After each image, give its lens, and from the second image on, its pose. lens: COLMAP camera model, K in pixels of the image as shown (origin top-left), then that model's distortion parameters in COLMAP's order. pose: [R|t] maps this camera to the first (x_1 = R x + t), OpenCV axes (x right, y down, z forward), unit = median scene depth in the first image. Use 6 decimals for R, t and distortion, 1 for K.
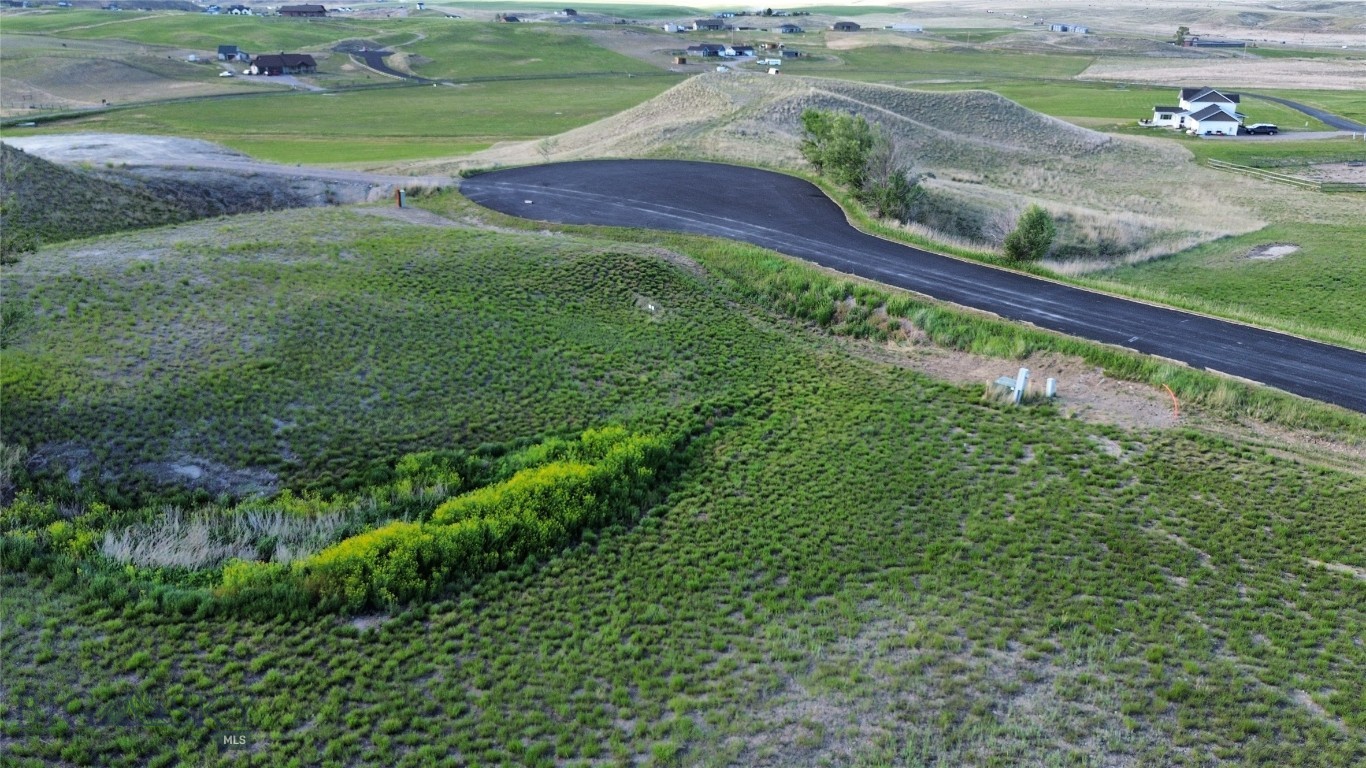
lens RADIAL K [[977.2, 0, 688.4], [0, 977.2, 376.8], [0, 0, 1]] dist [0.064286, -0.059699]
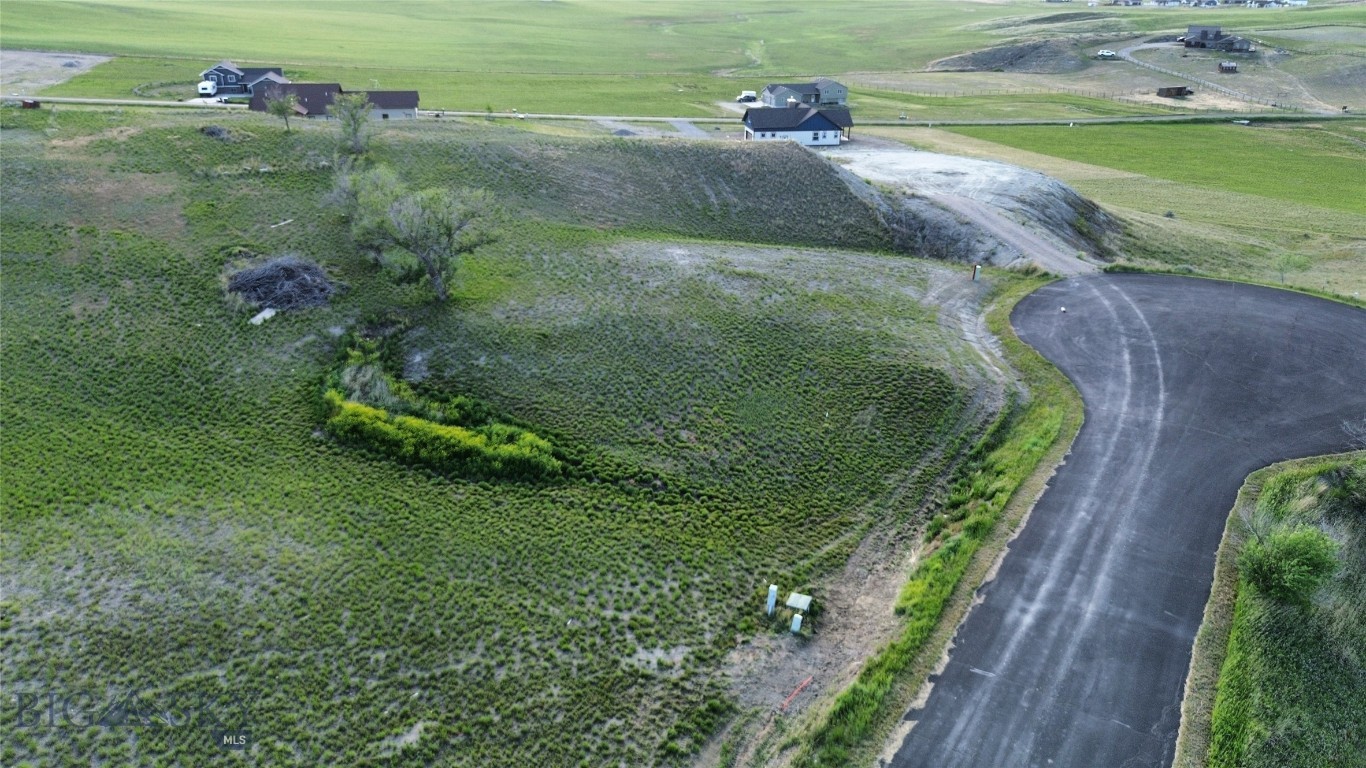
lens RADIAL K [[977.2, 0, 688.4], [0, 977.2, 376.8], [0, 0, 1]] dist [0.064286, -0.059699]
pose [[0.348888, 0.366659, -0.862461, 1.184149], [-0.345986, 0.905669, 0.245068, -0.453931], [0.870960, 0.212898, 0.442836, 0.452408]]
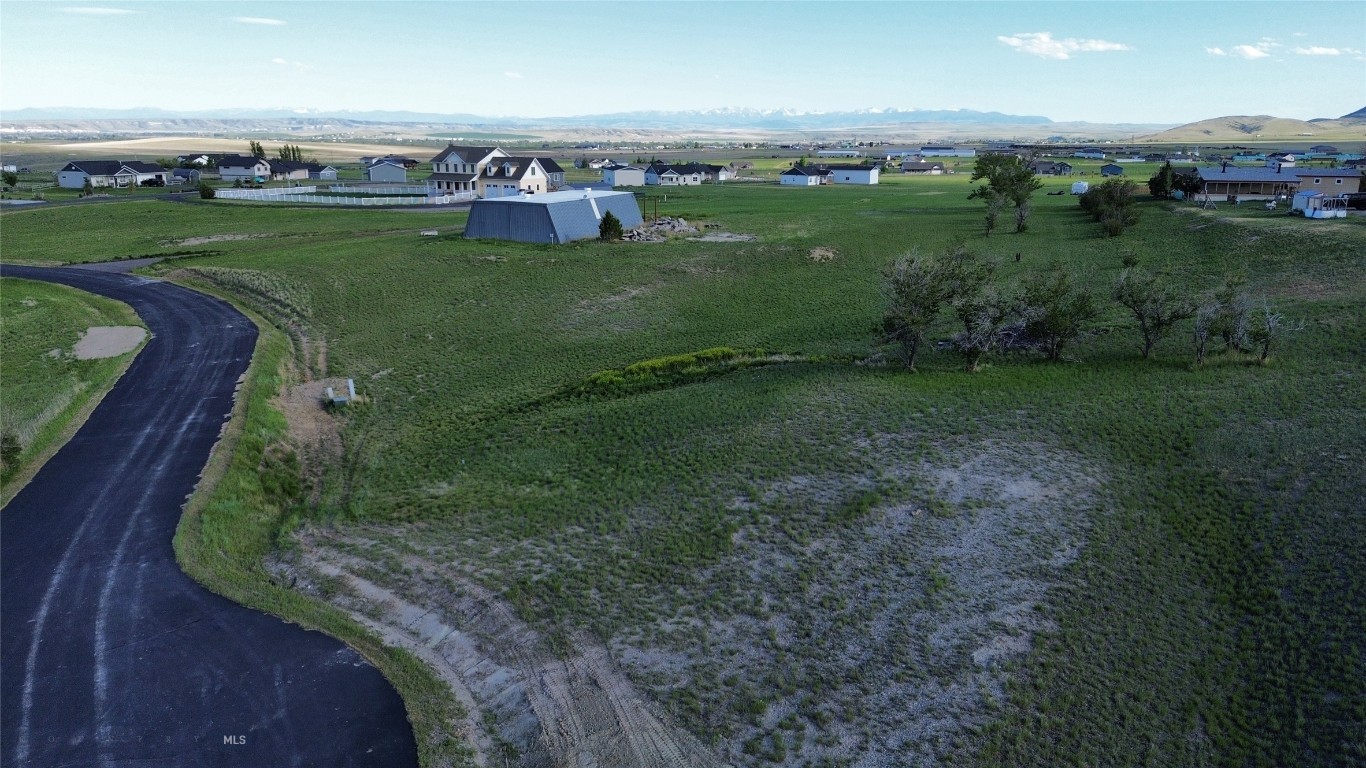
lens RADIAL K [[977.2, 0, 688.4], [0, 977.2, 376.8], [0, 0, 1]] dist [0.064286, -0.059699]
pose [[-0.944086, -0.086417, 0.318174, -0.828211], [0.112348, 0.822961, 0.556878, -0.955047], [-0.309968, 0.561487, -0.767237, 2.288784]]
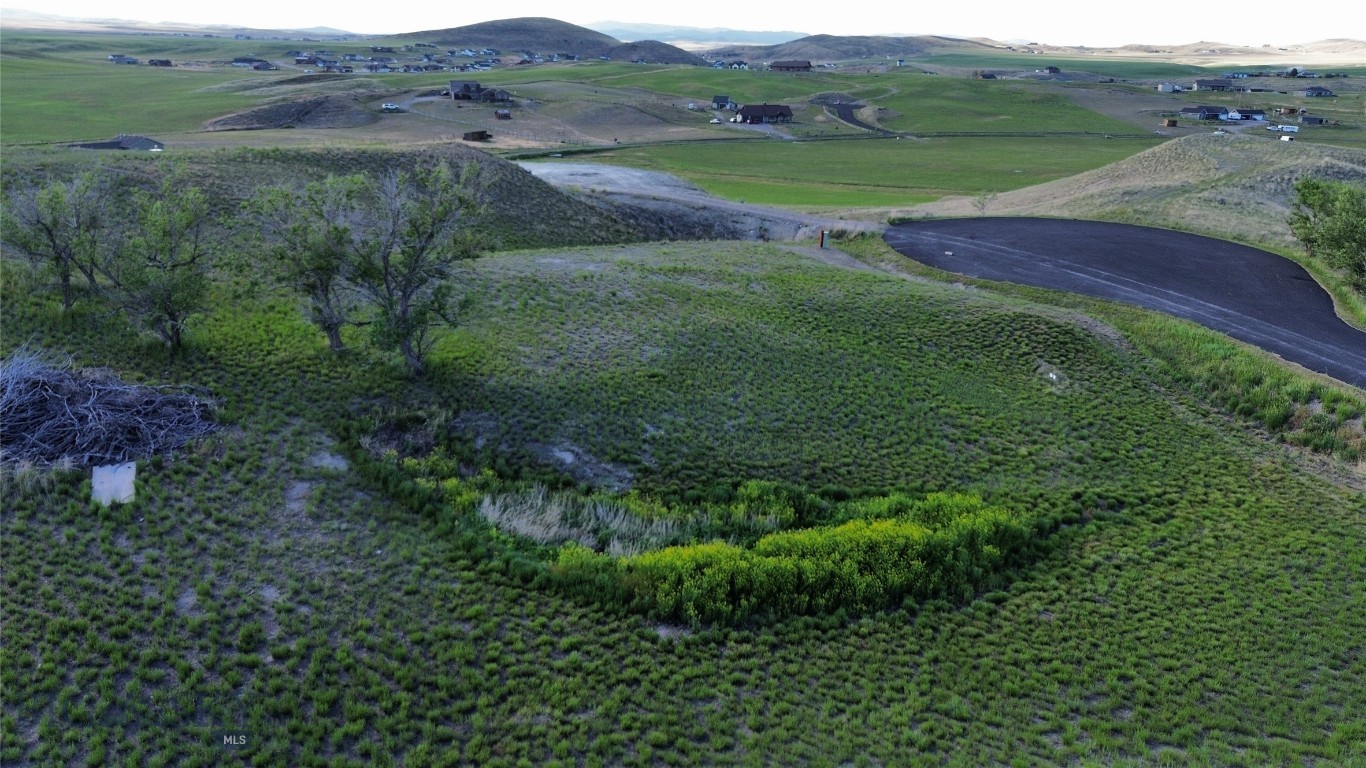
lens RADIAL K [[977.2, 0, 688.4], [0, 977.2, 376.8], [0, 0, 1]] dist [0.064286, -0.059699]
pose [[0.899275, 0.148676, -0.411339, 0.046292], [-0.169665, 0.985391, -0.014761, -0.000025], [0.403135, 0.083064, 0.911363, 0.037842]]
